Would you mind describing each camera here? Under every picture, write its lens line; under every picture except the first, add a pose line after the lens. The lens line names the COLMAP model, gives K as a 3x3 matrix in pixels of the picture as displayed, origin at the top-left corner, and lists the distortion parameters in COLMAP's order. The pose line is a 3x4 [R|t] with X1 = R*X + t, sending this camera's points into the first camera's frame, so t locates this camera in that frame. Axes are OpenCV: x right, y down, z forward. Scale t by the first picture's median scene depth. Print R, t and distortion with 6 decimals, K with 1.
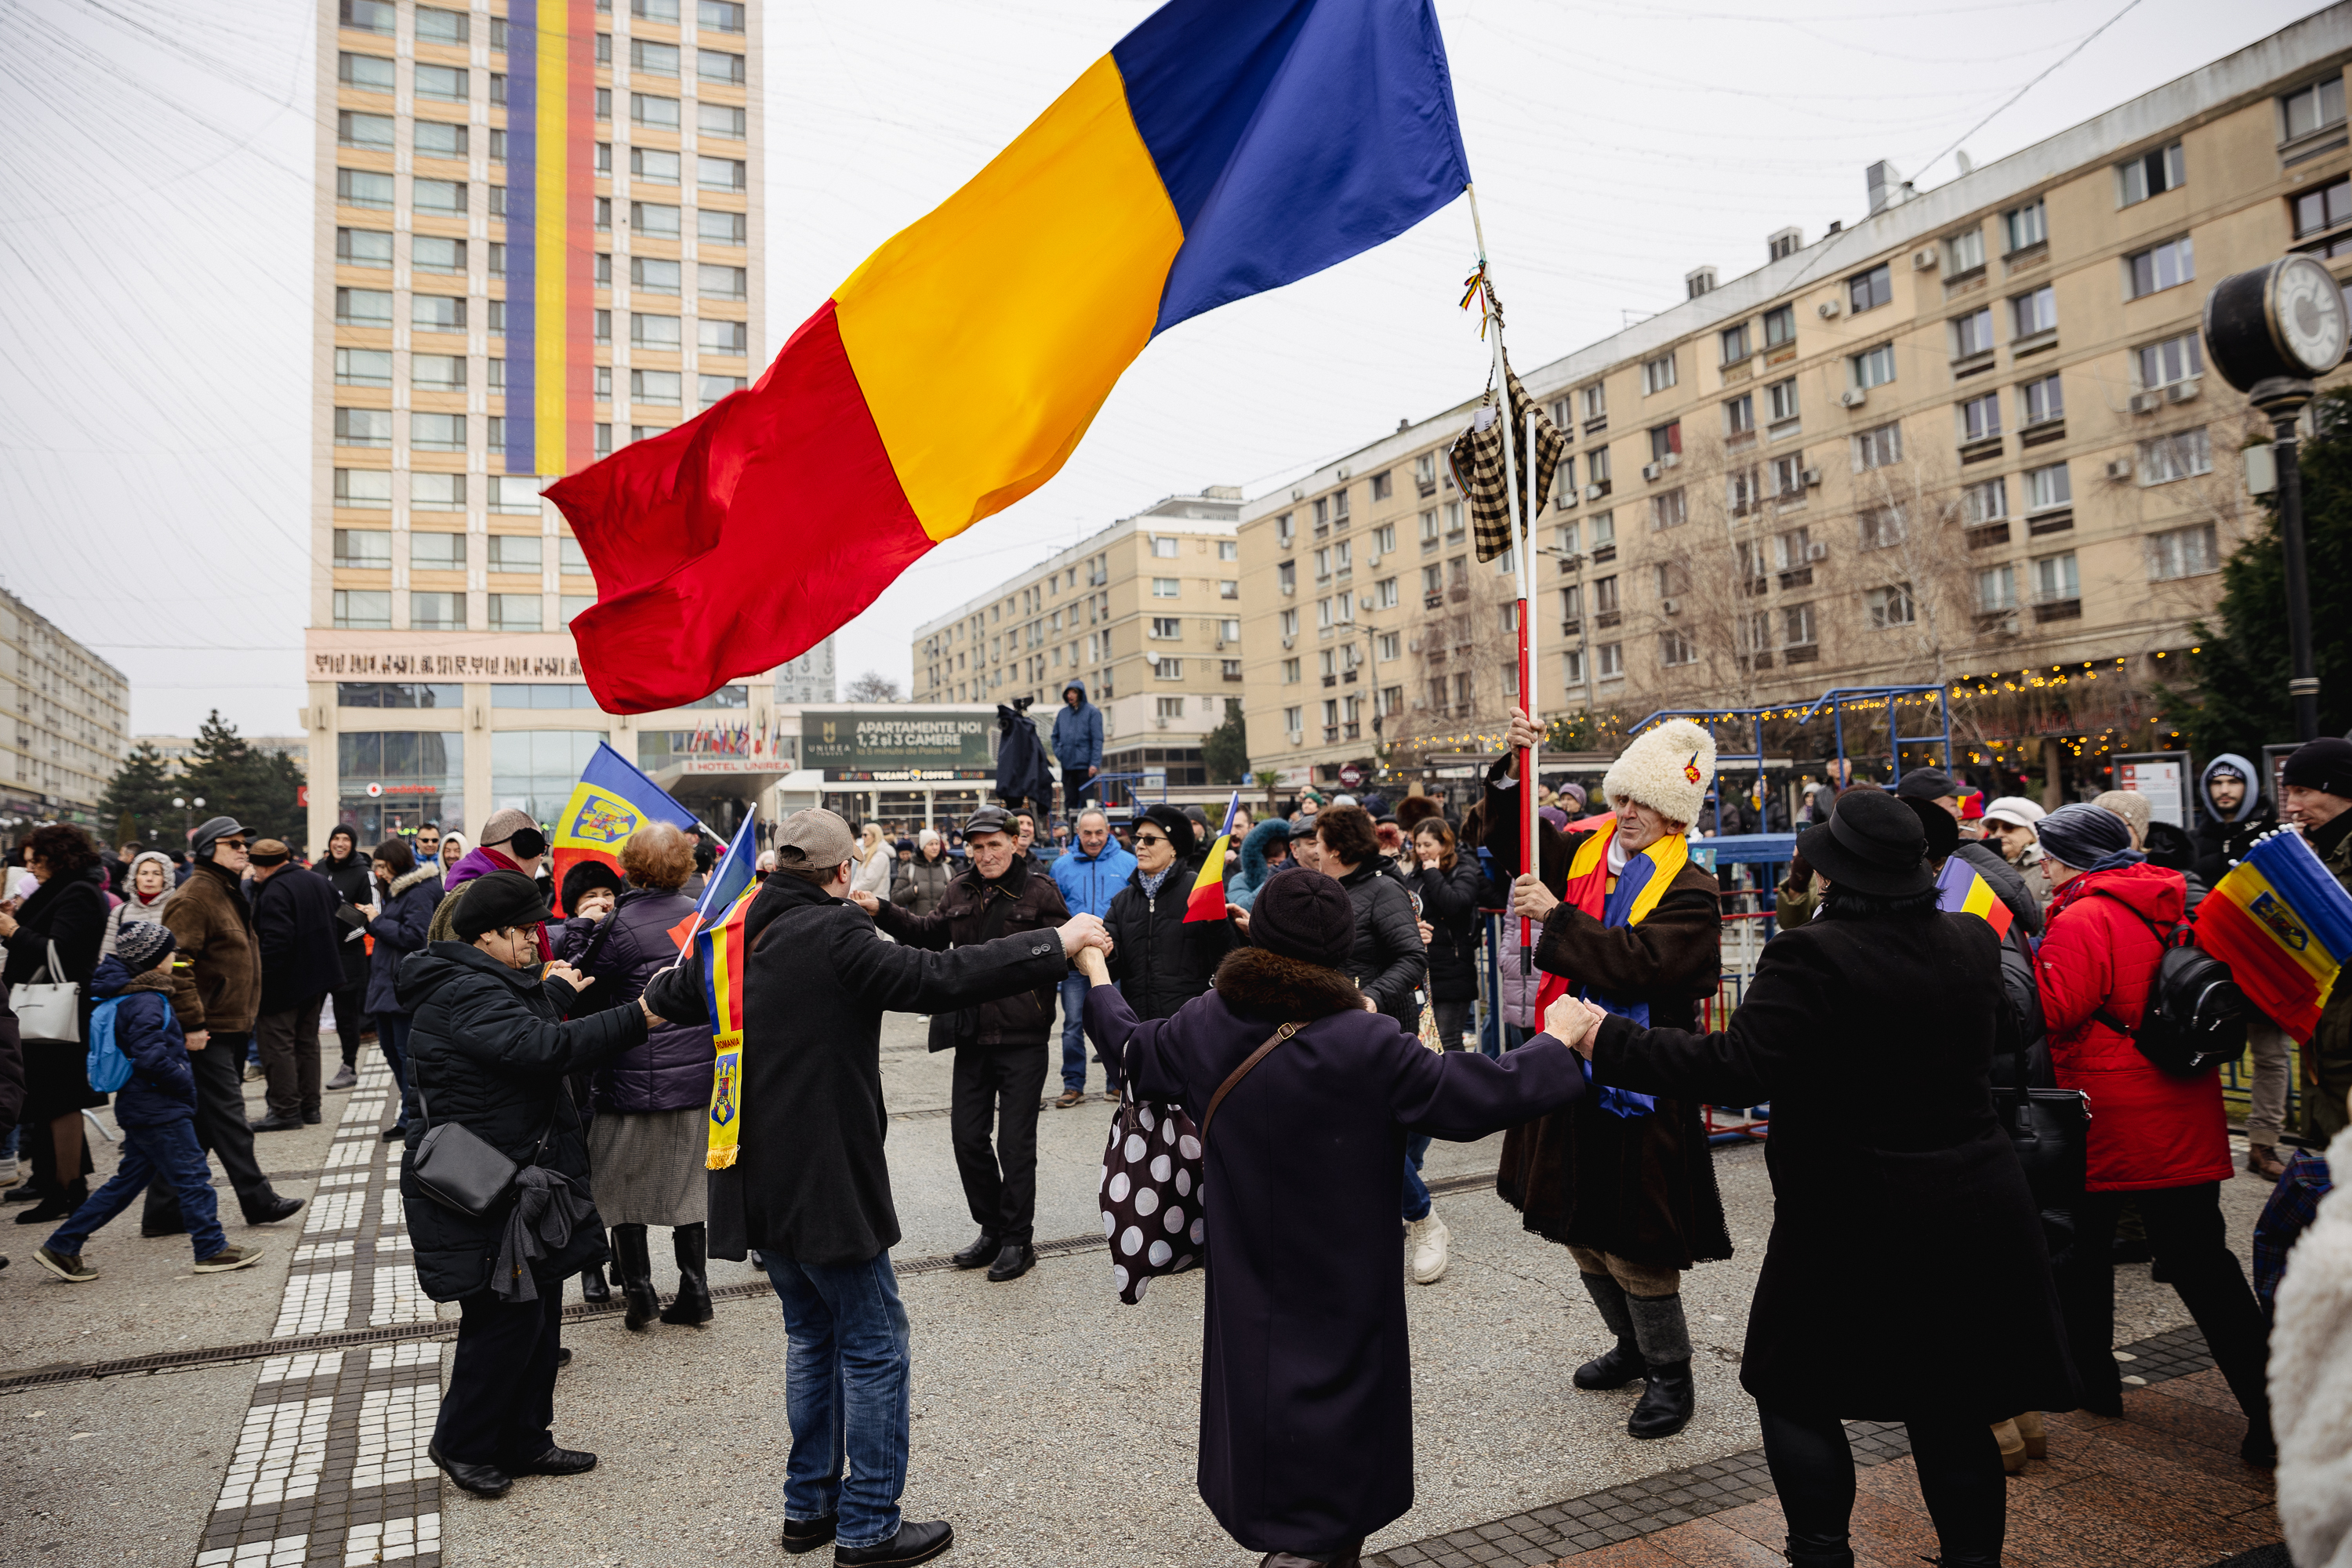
lens RADIAL K [[1652.7, 0, 1140.5], [0, 1652.7, 739.9], [0, 0, 1]] dist [-0.087196, 0.074130]
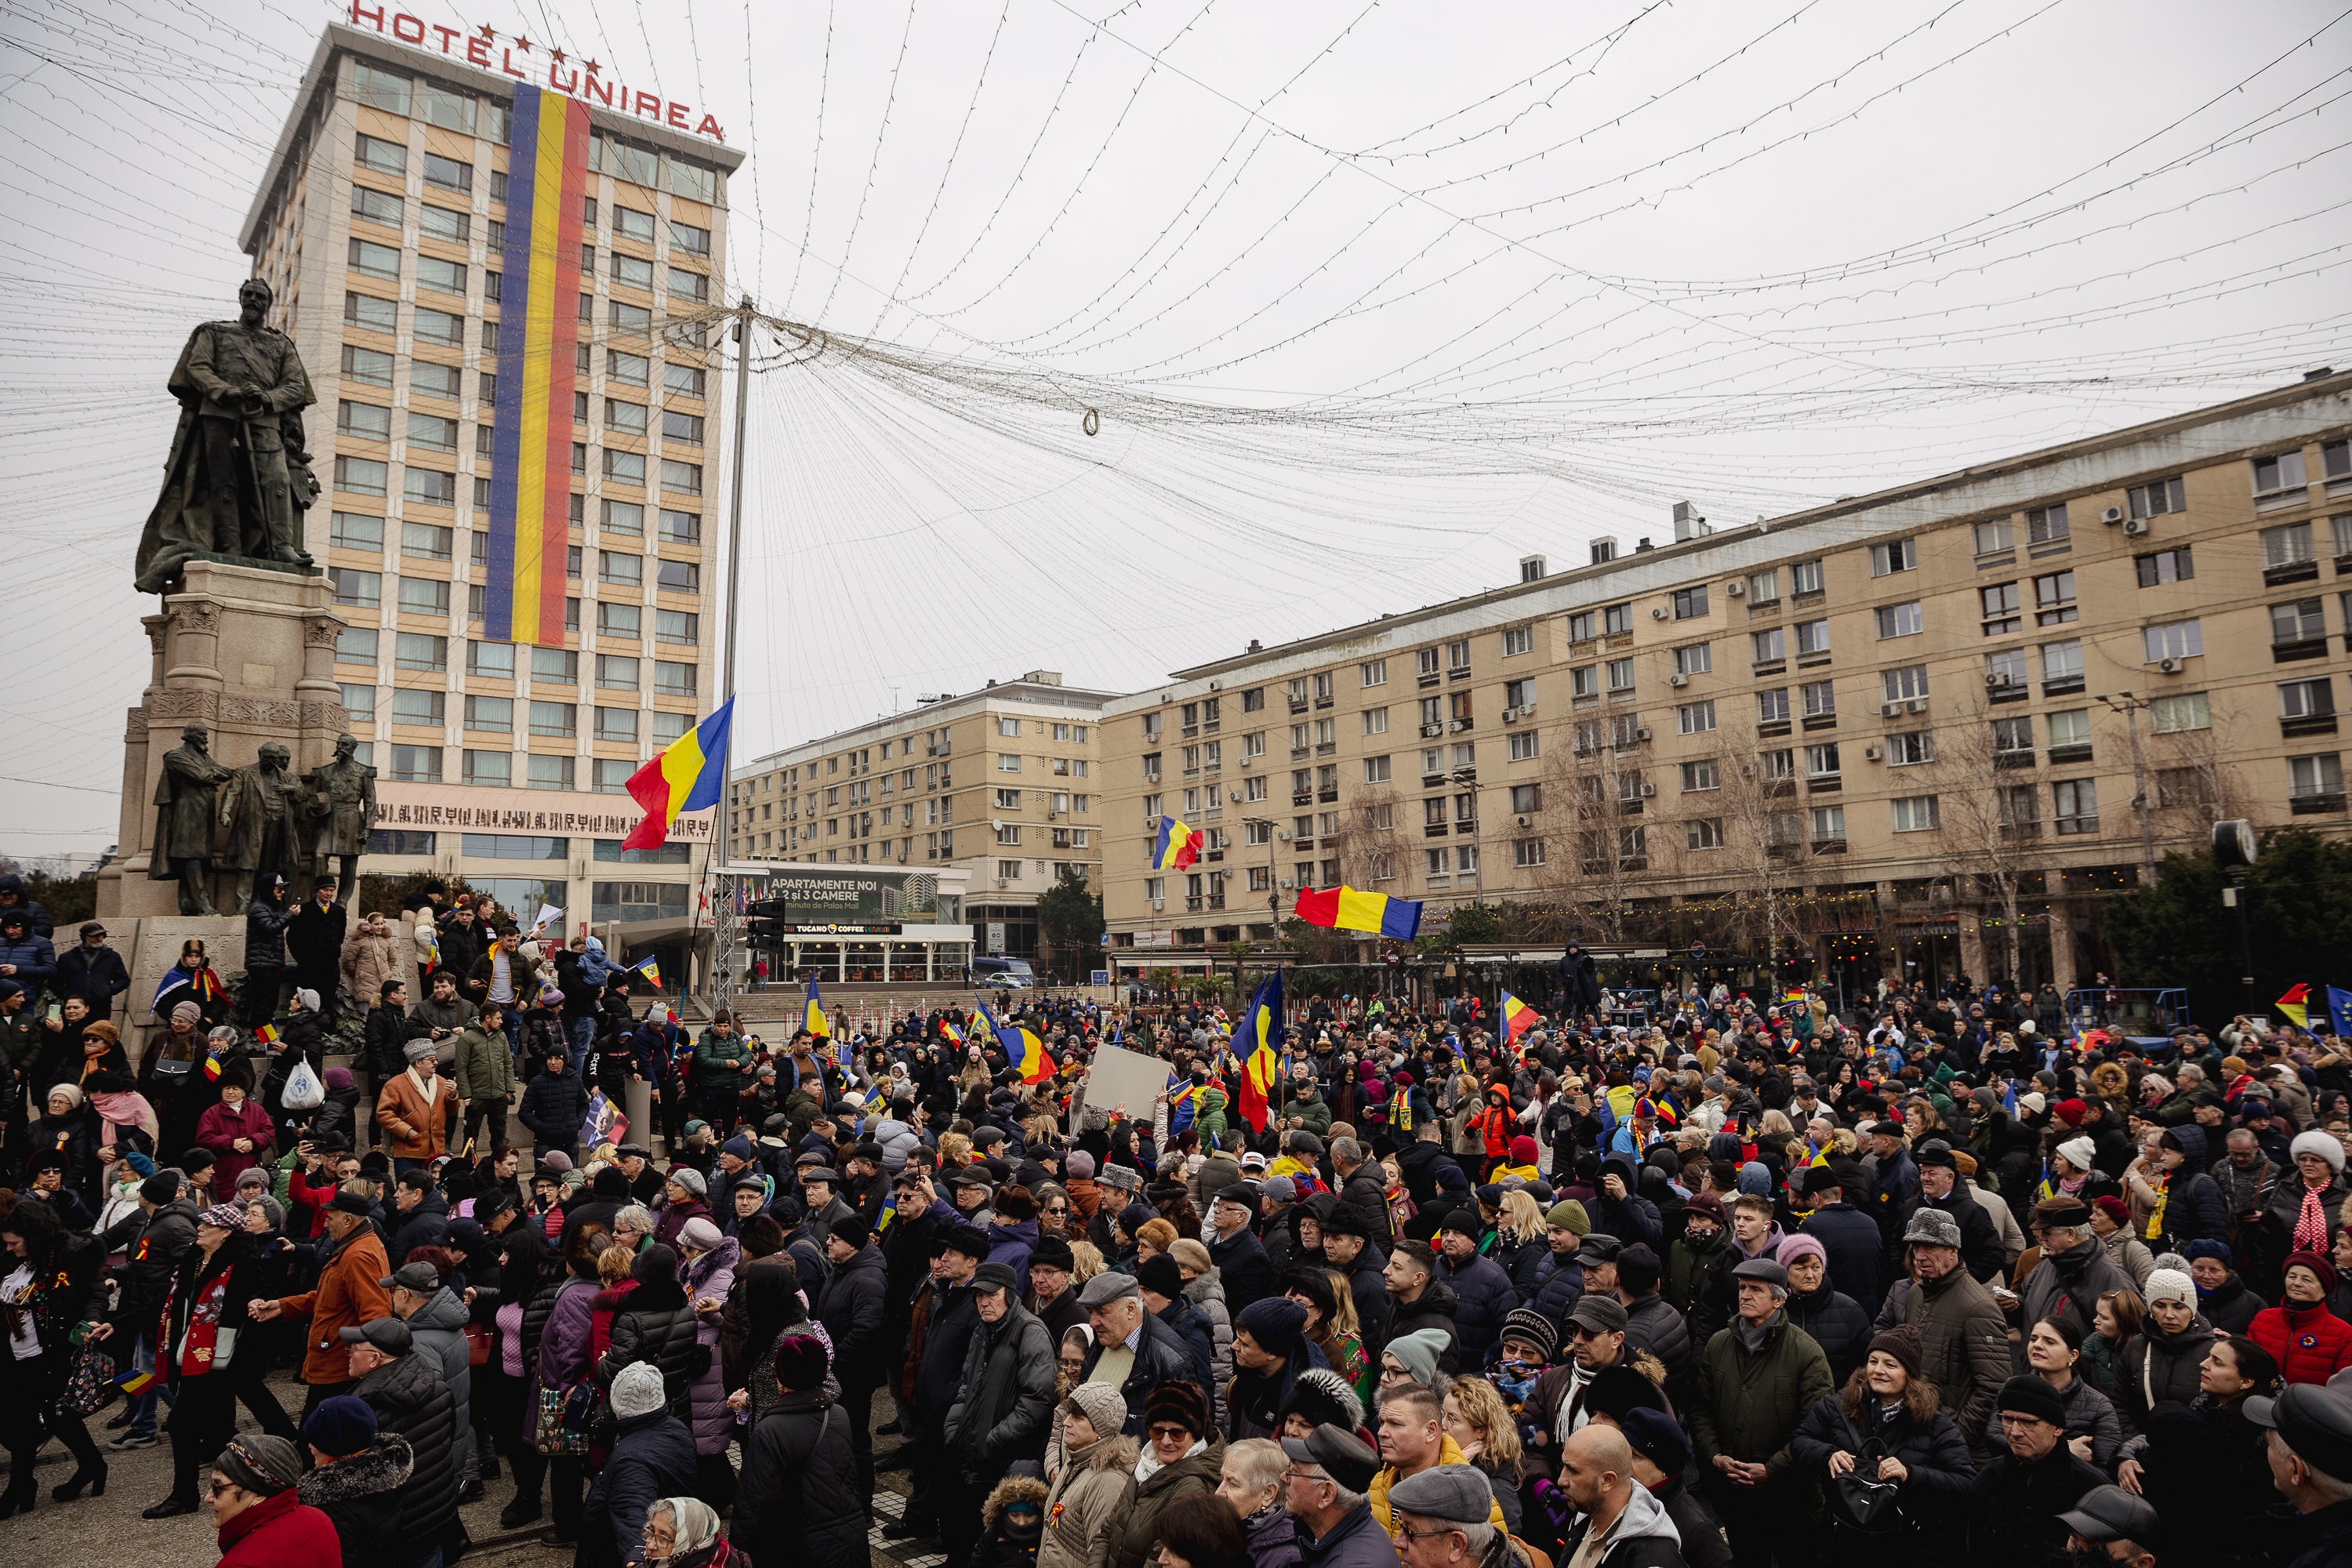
lens RADIAL K [[1607.5, 0, 1199.6], [0, 1607.5, 757.3], [0, 0, 1]] dist [-0.072173, 0.044966]
pose [[0.965562, 0.052587, 0.254802, -0.196857], [-0.032684, 0.996118, -0.081731, -0.015256], [-0.258111, 0.070588, 0.963533, -0.128244]]
